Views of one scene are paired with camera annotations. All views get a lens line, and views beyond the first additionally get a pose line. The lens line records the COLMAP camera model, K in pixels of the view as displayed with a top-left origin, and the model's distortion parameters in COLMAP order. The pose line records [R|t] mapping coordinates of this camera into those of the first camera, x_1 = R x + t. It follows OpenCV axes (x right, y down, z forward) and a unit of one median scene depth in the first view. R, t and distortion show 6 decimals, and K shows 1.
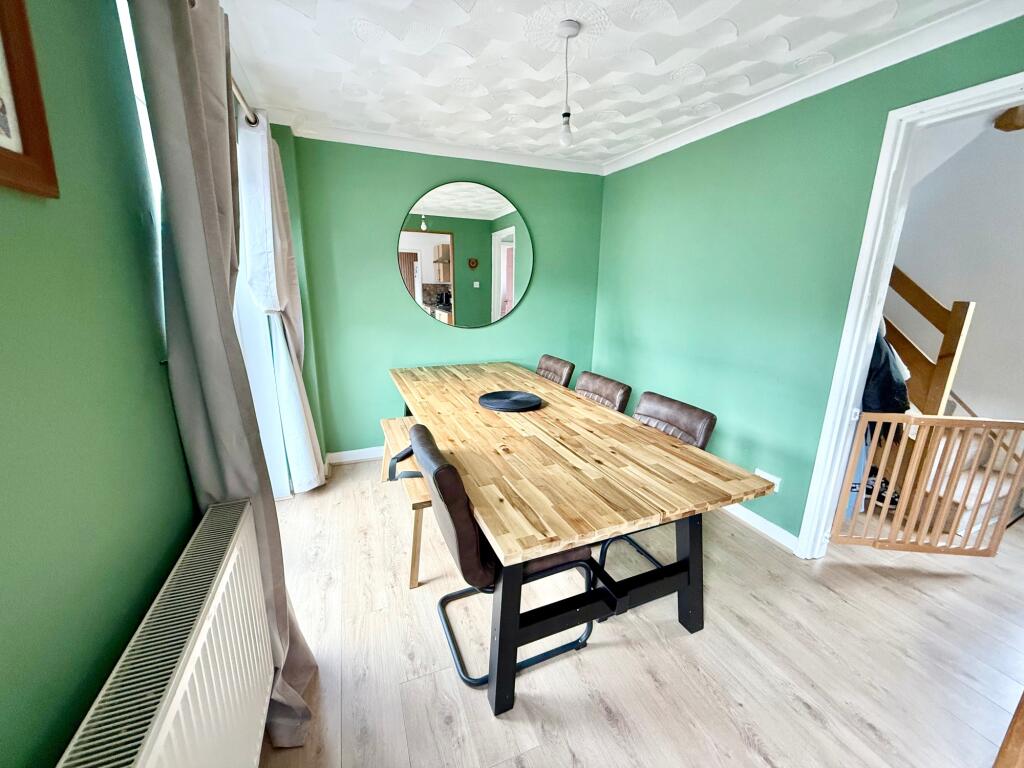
lens RADIAL K [[405.0, 0, 511.4], [0, 405.0, 378.8], [0, 0, 1]] dist [0.000682, -0.000453]
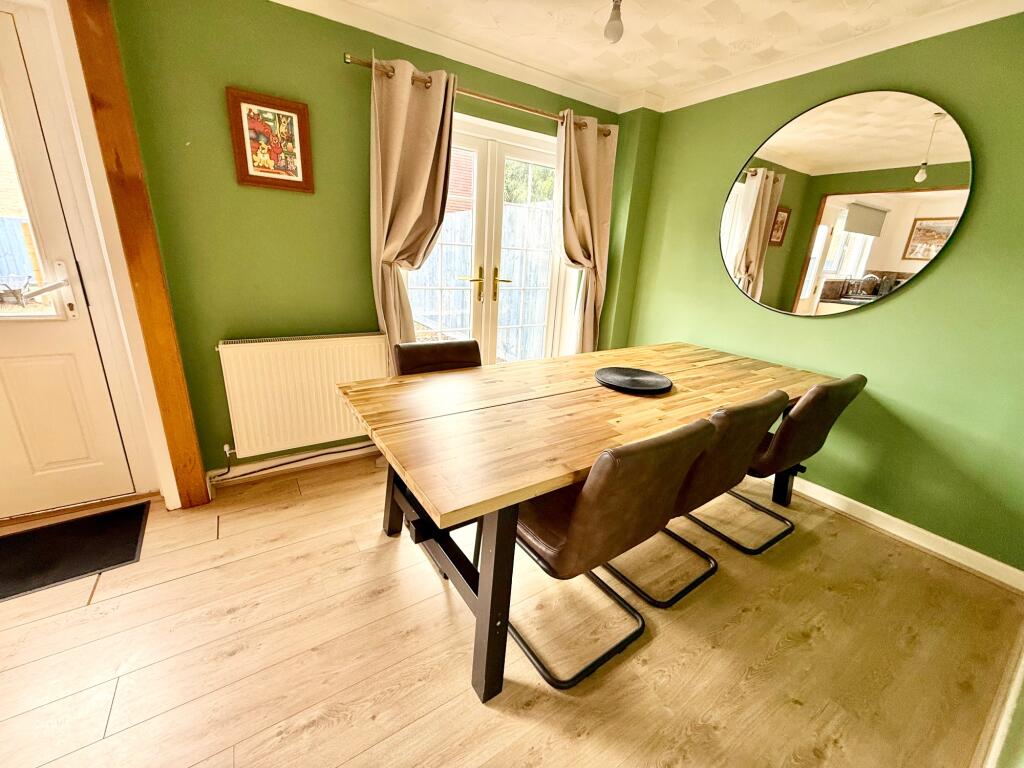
lens RADIAL K [[405.0, 0, 510.1], [0, 405.0, 381.5], [0, 0, 1]] dist [0.000682, -0.000453]
pose [[0.195792, 0.289056, -0.937077, 0.938591], [-0.277027, 0.932953, 0.229902, -0.082610], [0.940703, 0.214583, 0.262741, 0.701784]]
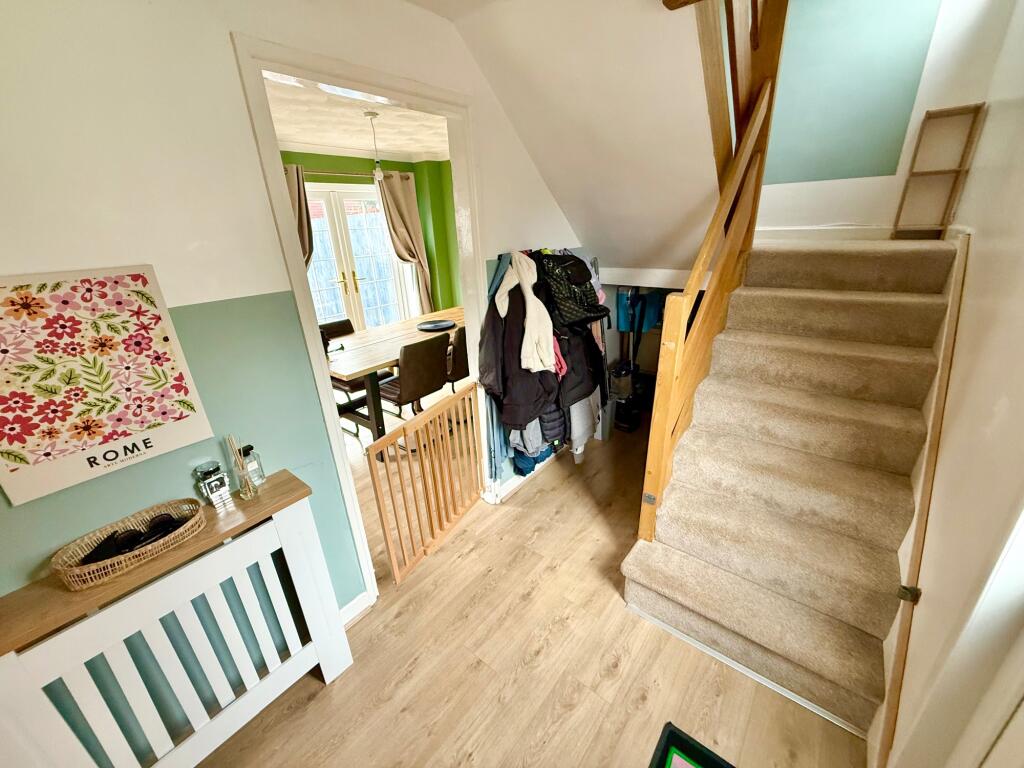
lens RADIAL K [[405.0, 0, 511.3], [0, 405.0, 384.1], [0, 0, 1]] dist [0.000682, -0.000453]
pose [[0.475328, 0.289900, -0.830675, 2.054889], [-0.153425, 0.957000, 0.246194, -0.220322], [0.866328, 0.010423, 0.499367, 0.575942]]
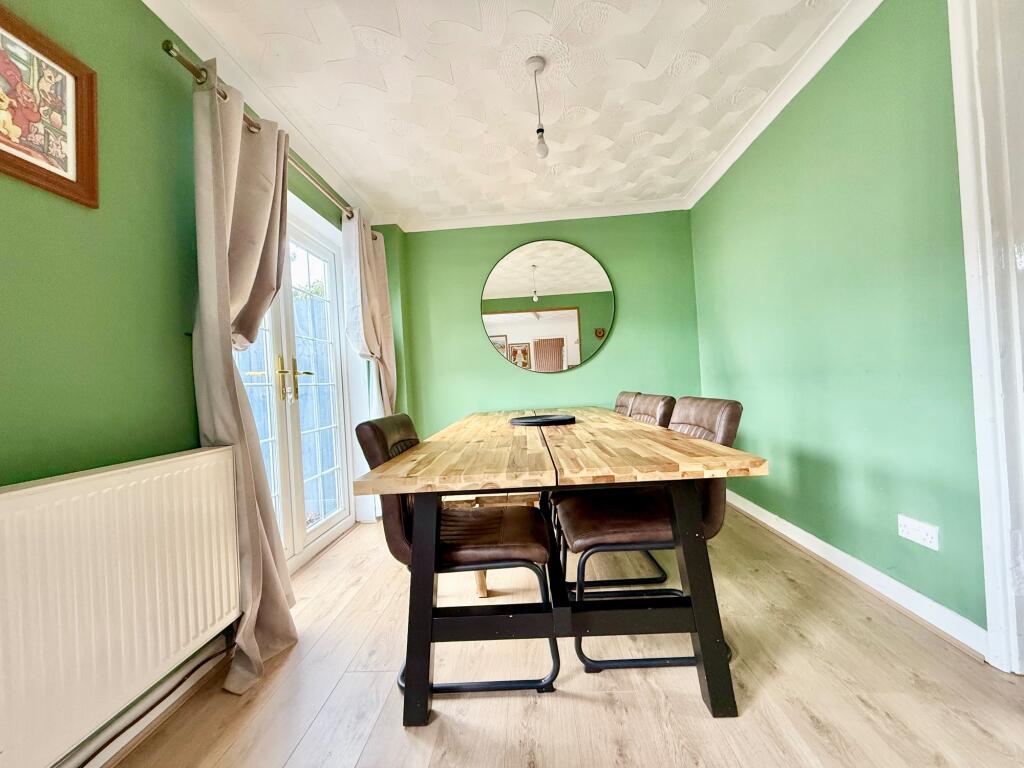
lens RADIAL K [[405.0, 0, 511.6], [0, 405.0, 379.1], [0, 0, 1]] dist [0.000682, -0.000453]
pose [[0.904077, -0.074660, -0.420798, 0.437583], [-0.026362, 0.973005, -0.229274, 0.232373], [0.426556, 0.218374, 0.877703, 0.139060]]
